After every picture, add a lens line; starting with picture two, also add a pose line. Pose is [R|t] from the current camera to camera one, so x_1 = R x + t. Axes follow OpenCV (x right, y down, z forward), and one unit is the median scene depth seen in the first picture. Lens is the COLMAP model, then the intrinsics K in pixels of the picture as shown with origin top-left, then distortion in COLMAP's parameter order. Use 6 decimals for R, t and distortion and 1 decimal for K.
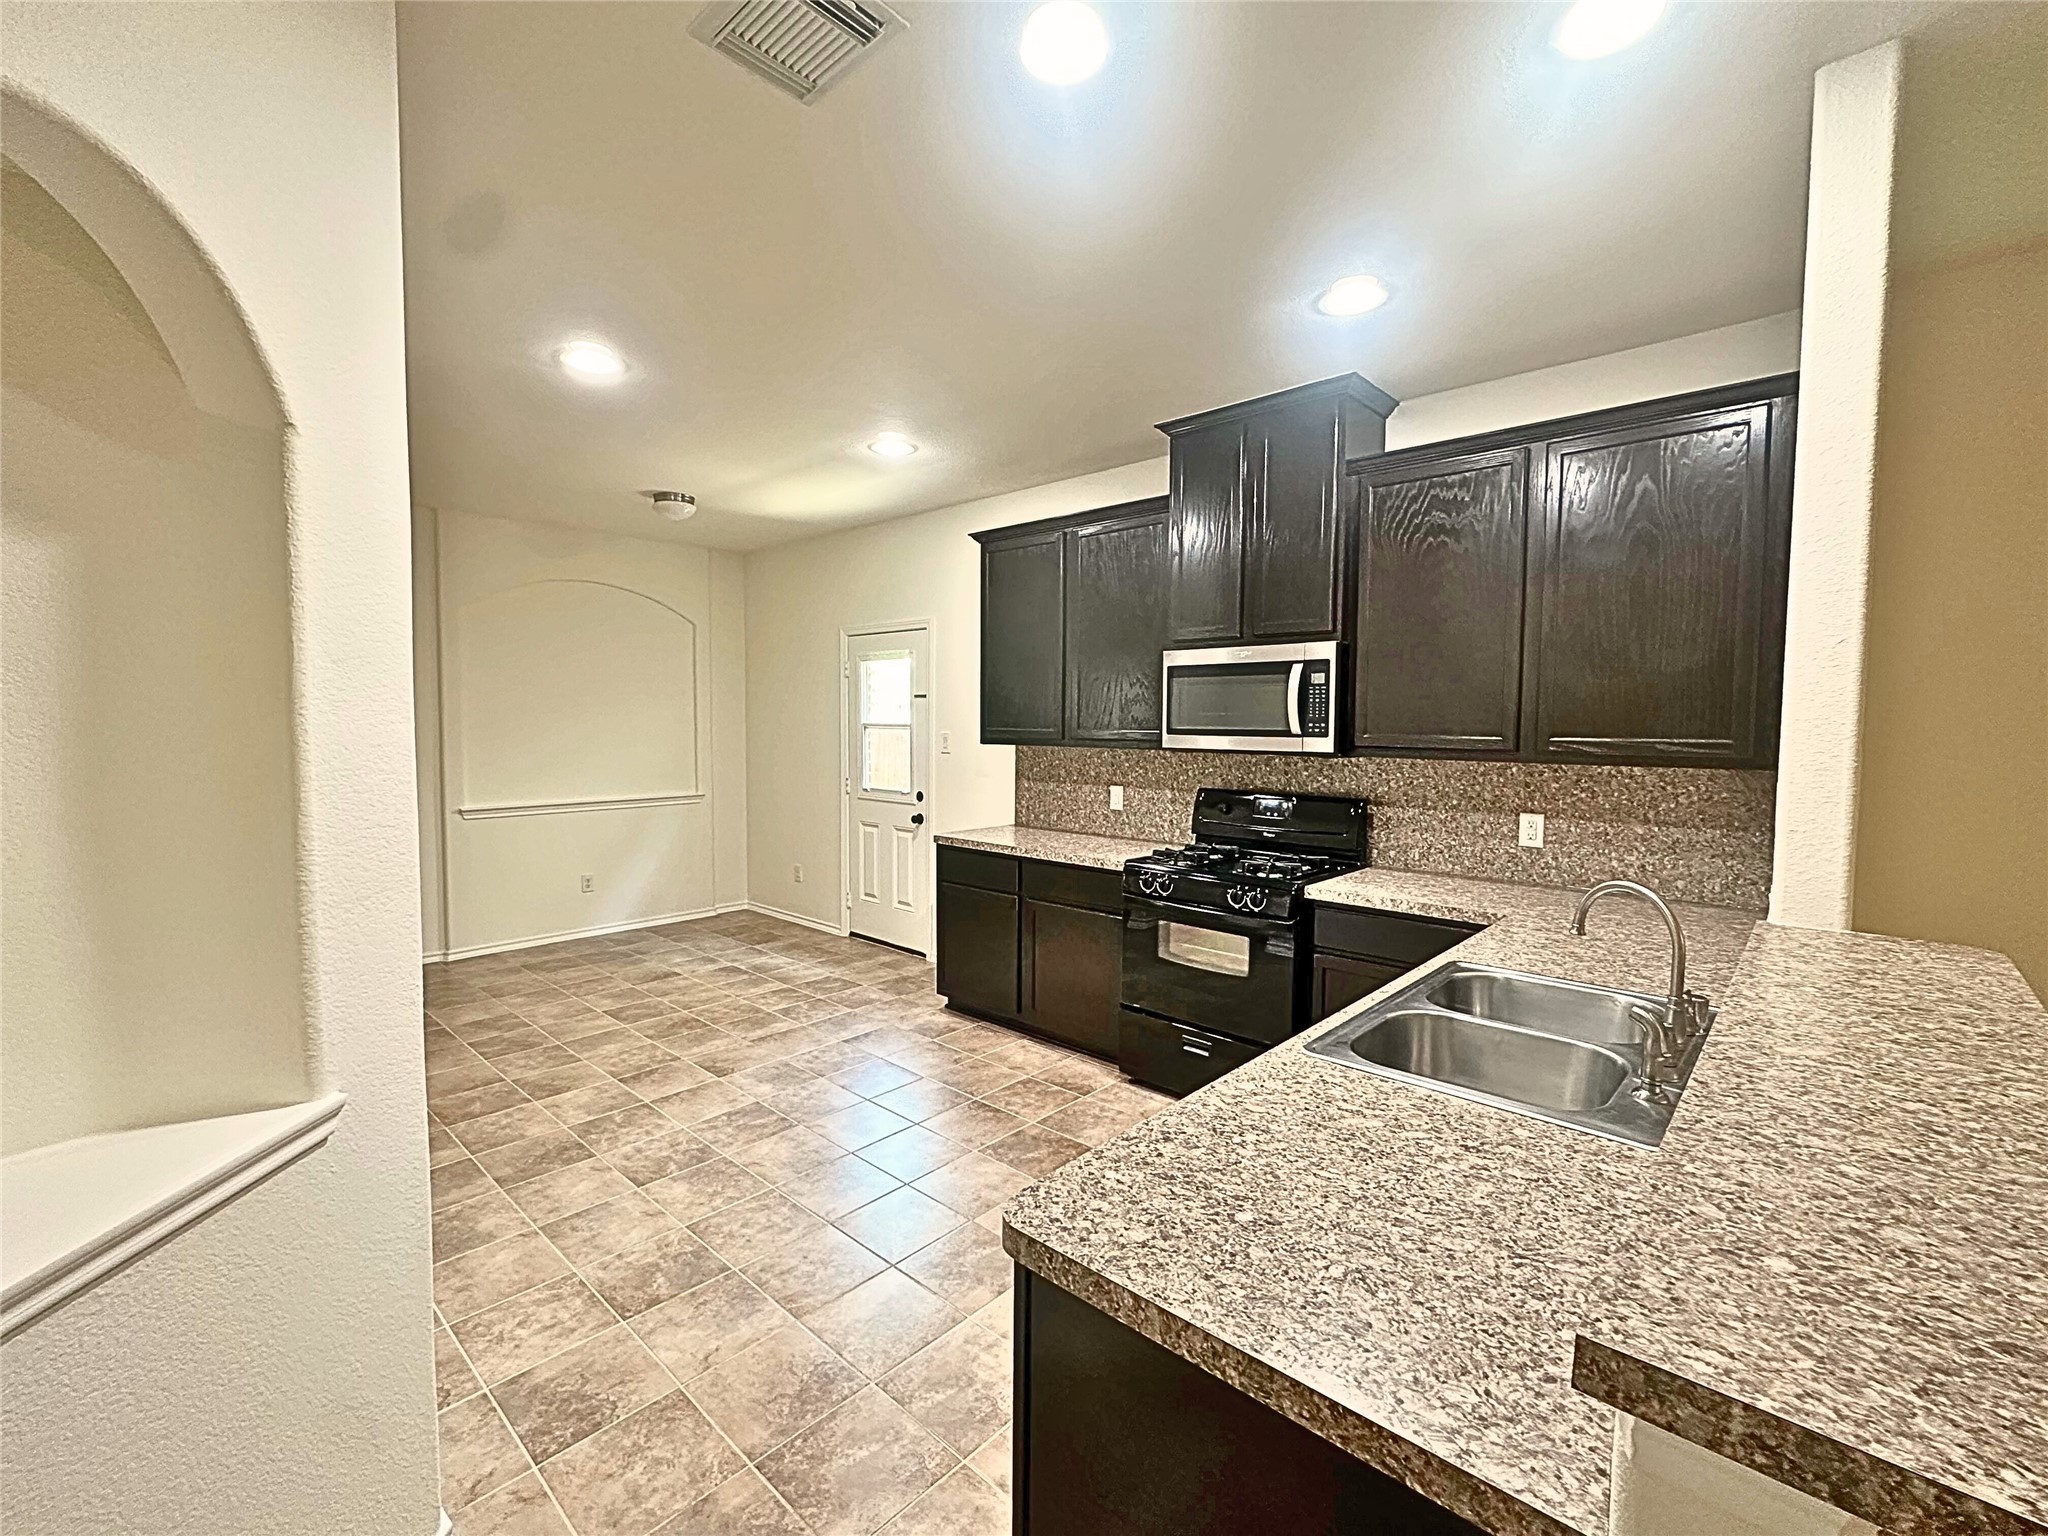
lens RADIAL K [[888.6, 0, 1019.9], [0, 888.6, 766.9], [0, 0, 1]] dist [-0.005077, -0.000385]
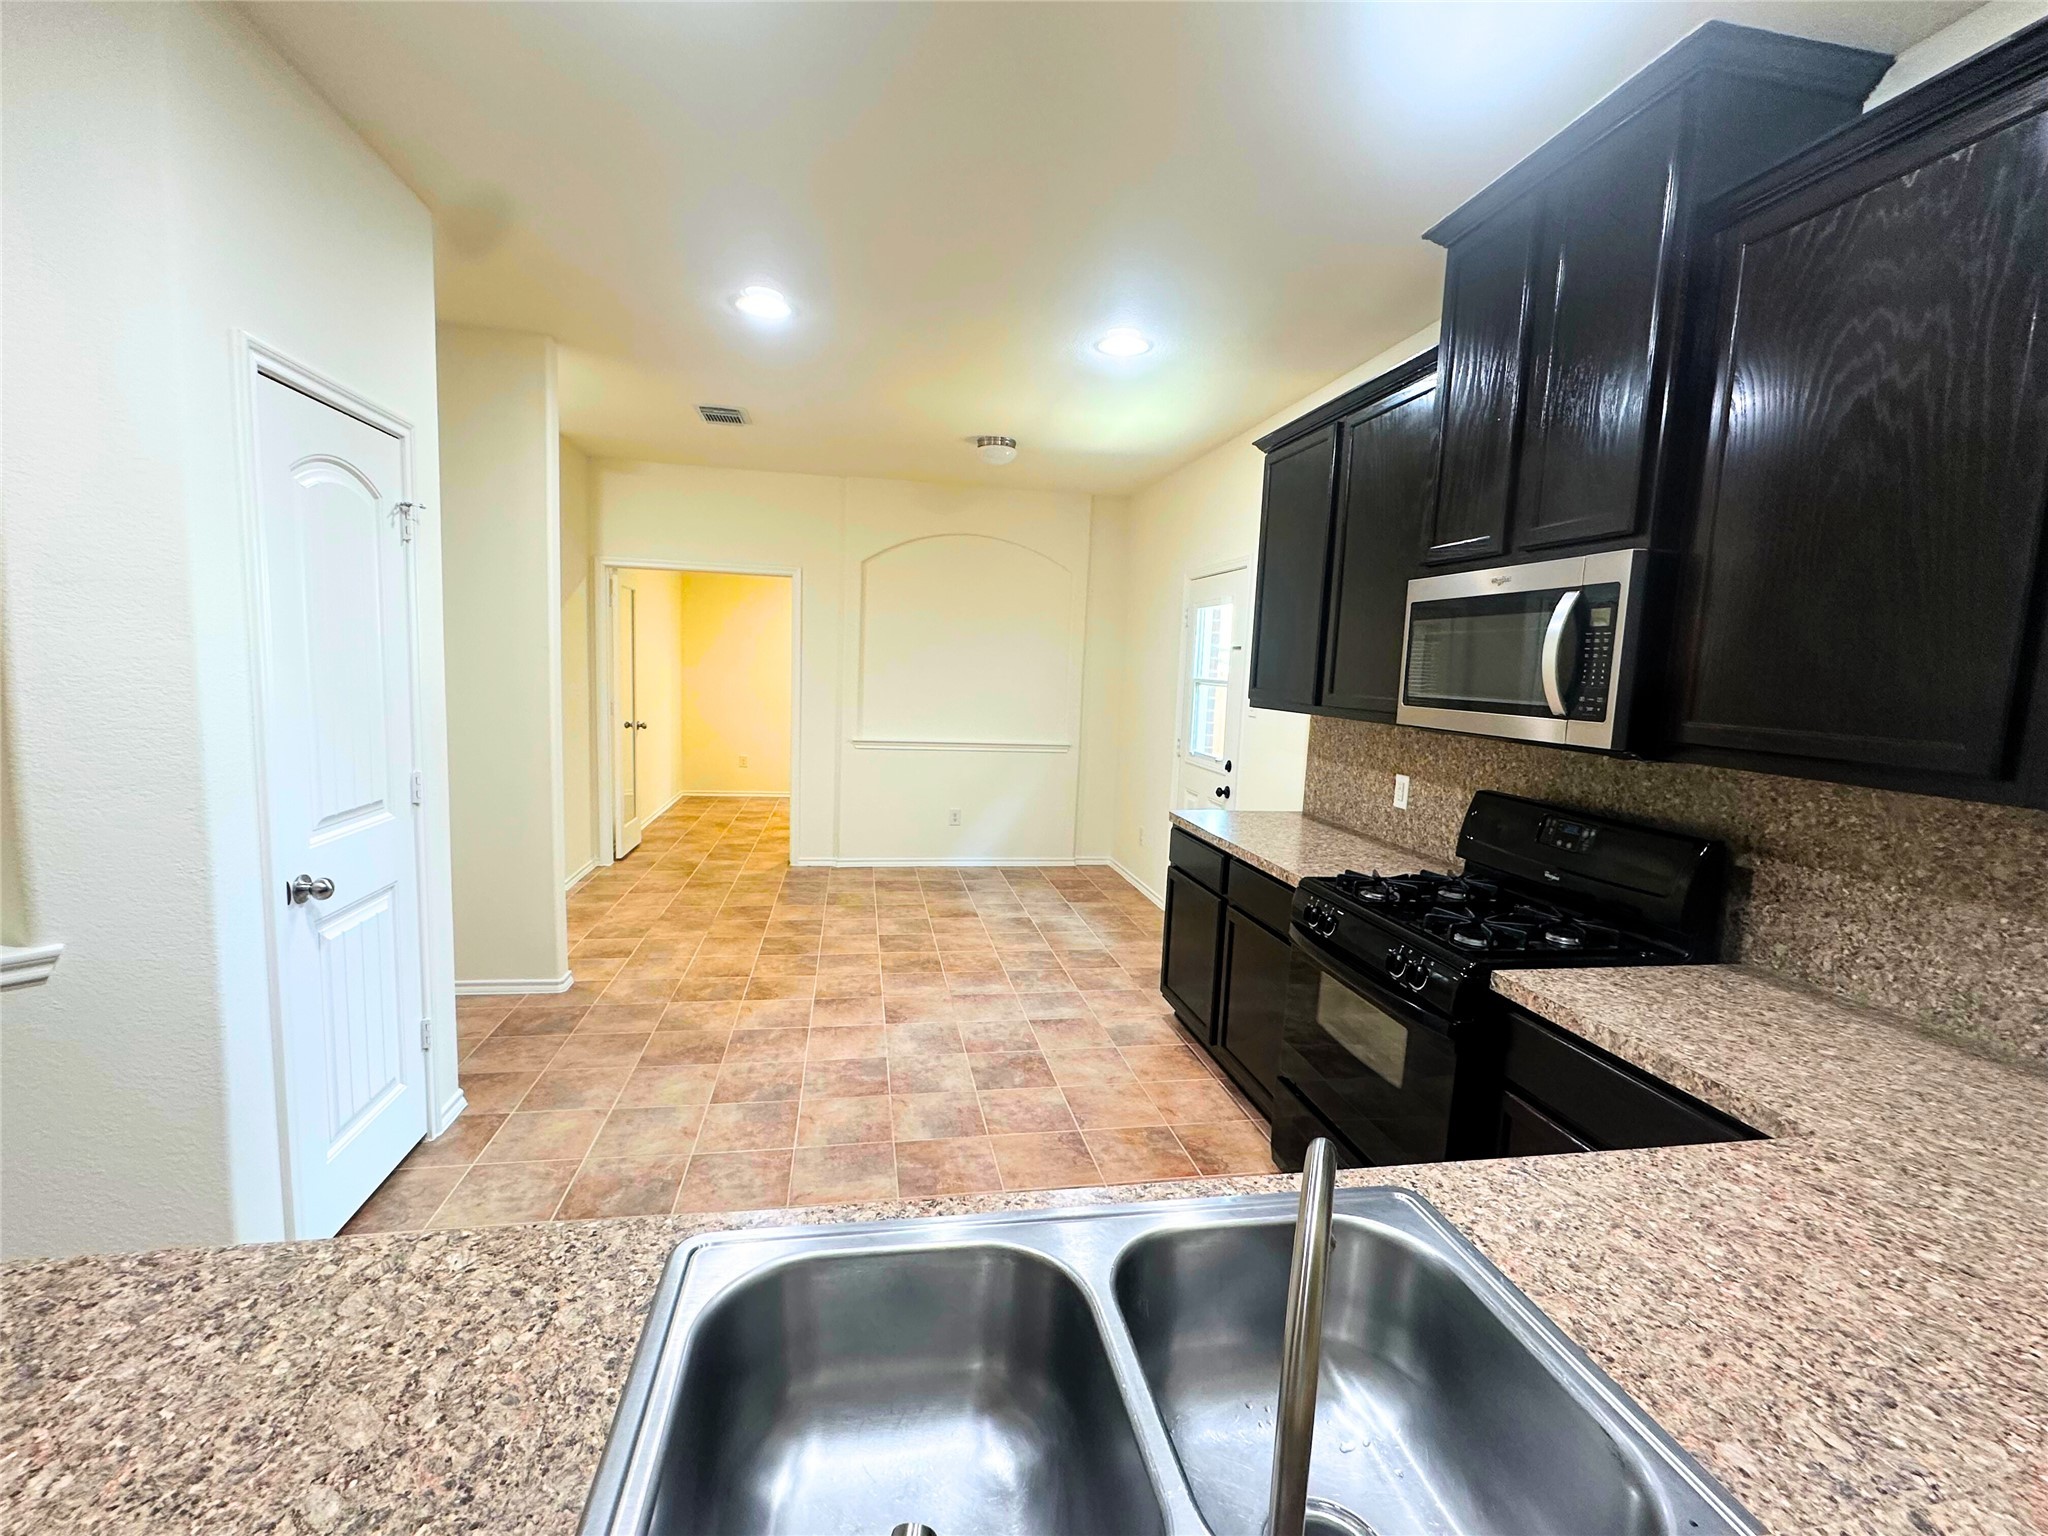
lens RADIAL K [[888.6, 0, 1024.8], [0, 888.6, 770.1], [0, 0, 1]] dist [-0.005077, -0.000385]
pose [[0.804483, 0.099637, -0.585559, 0.335739], [-0.071112, 0.994896, 0.071591, -0.015005], [0.589704, -0.015953, 0.807462, 0.285616]]
